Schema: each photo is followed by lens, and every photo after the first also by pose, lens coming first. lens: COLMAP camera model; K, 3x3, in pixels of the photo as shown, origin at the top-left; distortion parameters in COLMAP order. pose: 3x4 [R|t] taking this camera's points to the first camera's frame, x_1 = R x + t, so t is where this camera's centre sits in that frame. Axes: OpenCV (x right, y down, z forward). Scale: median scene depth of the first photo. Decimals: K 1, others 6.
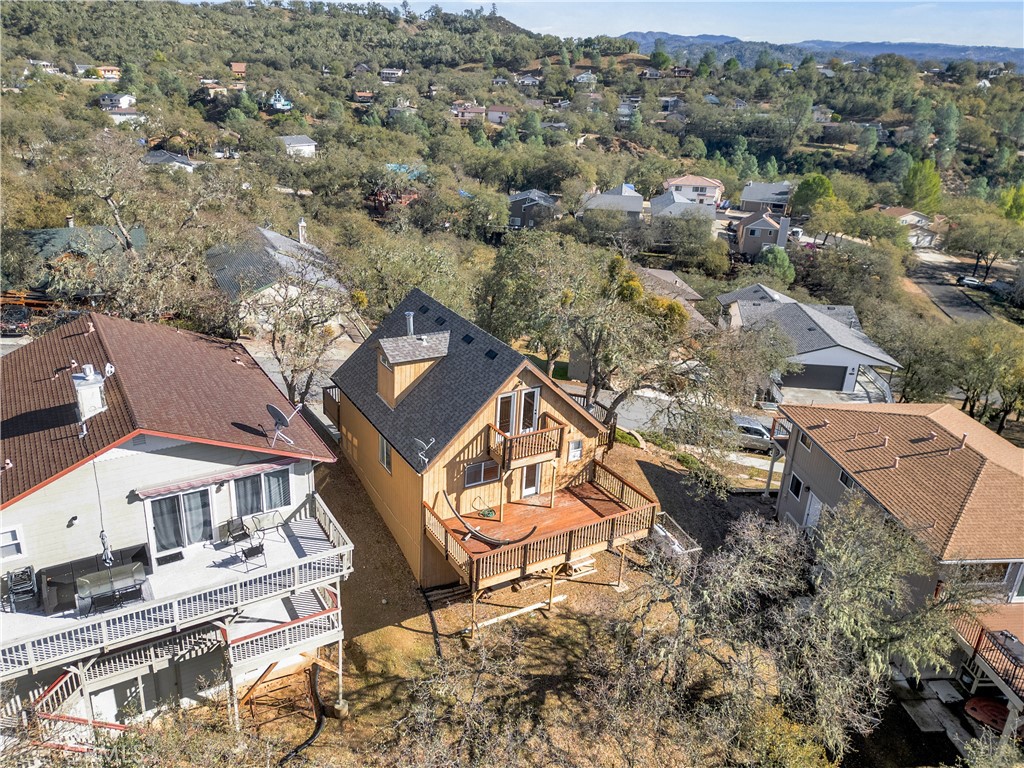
lens RADIAL K [[737.0, 0, 472.2], [0, 737.0, 384.5], [0, 0, 1]] dist [0.063487, -0.057446]
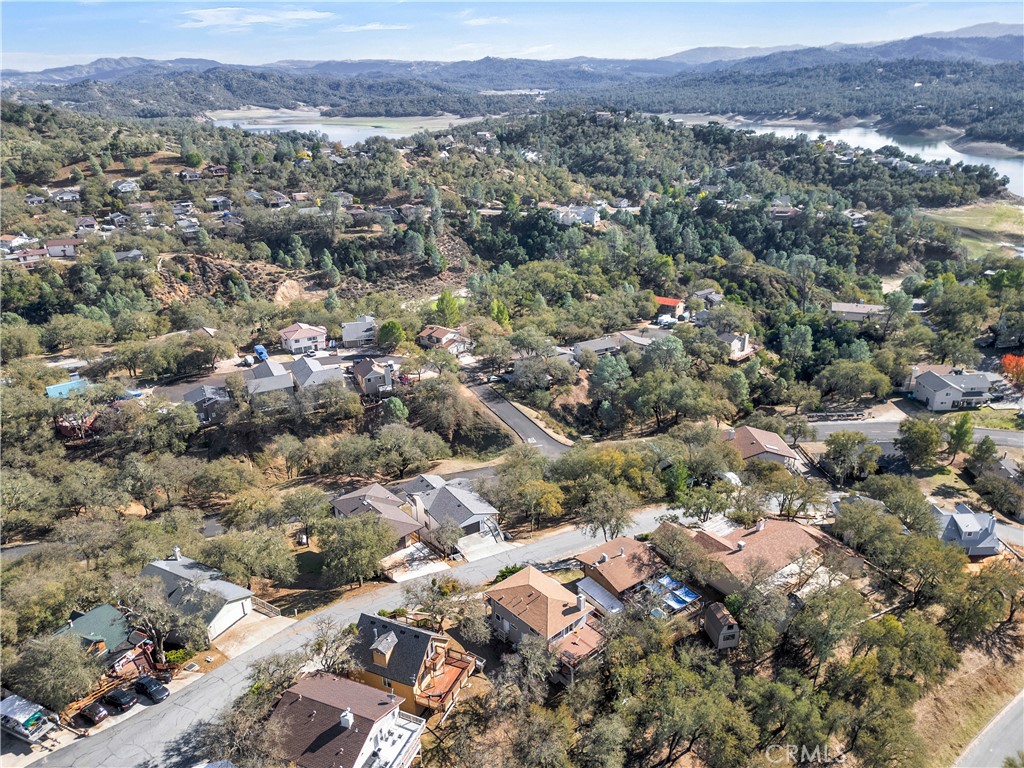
lens RADIAL K [[737.0, 0, 505.7], [0, 737.0, 410.3], [0, 0, 1]] dist [0.063487, -0.057446]
pose [[0.788023, -0.288273, 0.543983, -0.095029], [0.264524, 0.956420, 0.123641, -0.107093], [-0.555919, 0.046465, 0.829937, -0.156175]]
